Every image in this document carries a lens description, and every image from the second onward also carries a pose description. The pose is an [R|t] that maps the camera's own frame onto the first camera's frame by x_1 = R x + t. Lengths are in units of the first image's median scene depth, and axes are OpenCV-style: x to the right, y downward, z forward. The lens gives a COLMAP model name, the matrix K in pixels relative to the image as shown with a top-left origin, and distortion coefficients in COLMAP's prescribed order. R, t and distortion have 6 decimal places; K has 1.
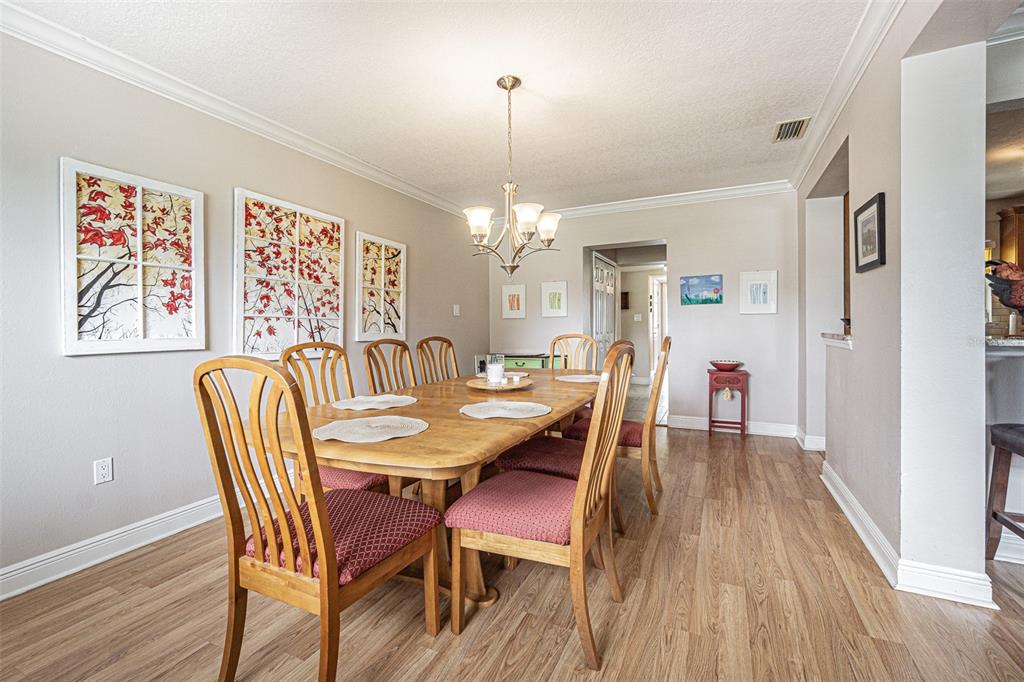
lens RADIAL K [[449.7, 0, 510.7], [0, 449.7, 331.6], [0, 0, 1]] dist [-0.018871, 0.009332]
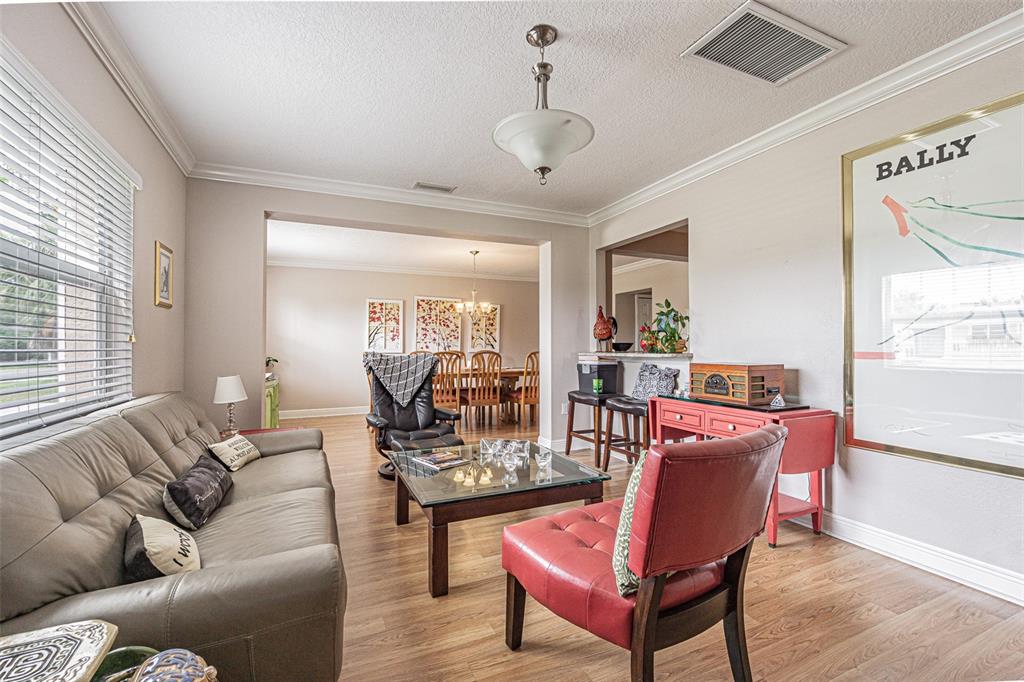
lens RADIAL K [[449.7, 0, 511.8], [0, 449.7, 341.3], [0, 0, 1]] dist [-0.018871, 0.009332]
pose [[0.768732, 0.010468, -0.639486, 1.428647], [-0.017544, 0.999835, -0.004723, -0.028614], [0.639331, 0.014850, 0.768788, -0.670066]]
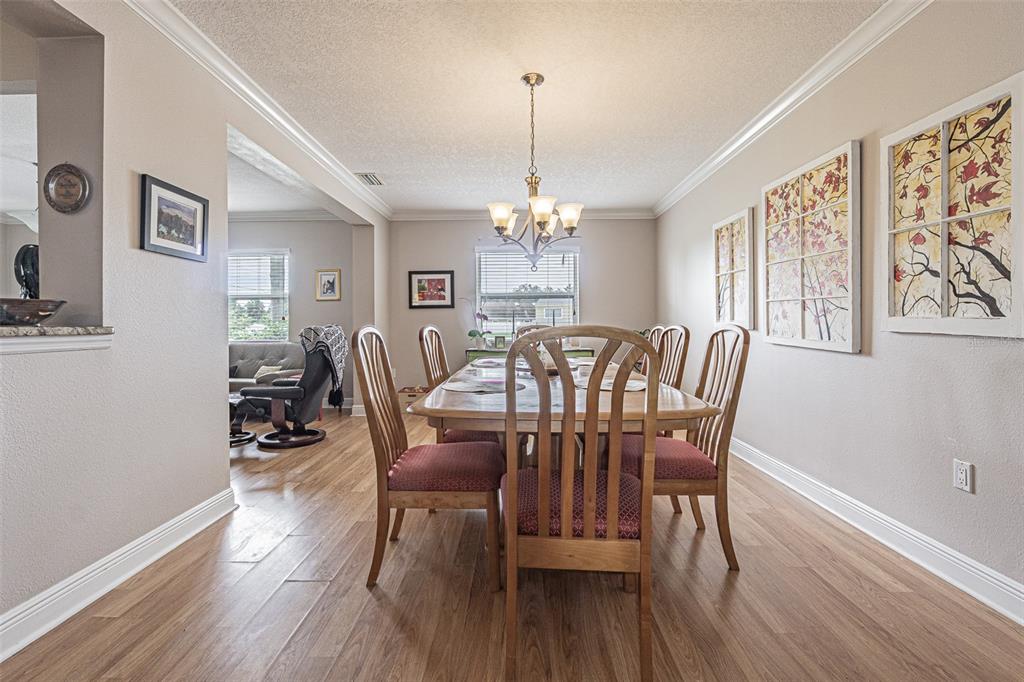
lens RADIAL K [[449.7, 0, 509.3], [0, 449.7, 330.6], [0, 0, 1]] dist [-0.018871, 0.009332]
pose [[-0.910732, 0.021473, -0.412439, 0.377155], [0.010469, 0.999527, 0.028921, -0.000675], [0.412865, 0.022022, -0.910526, 1.502747]]
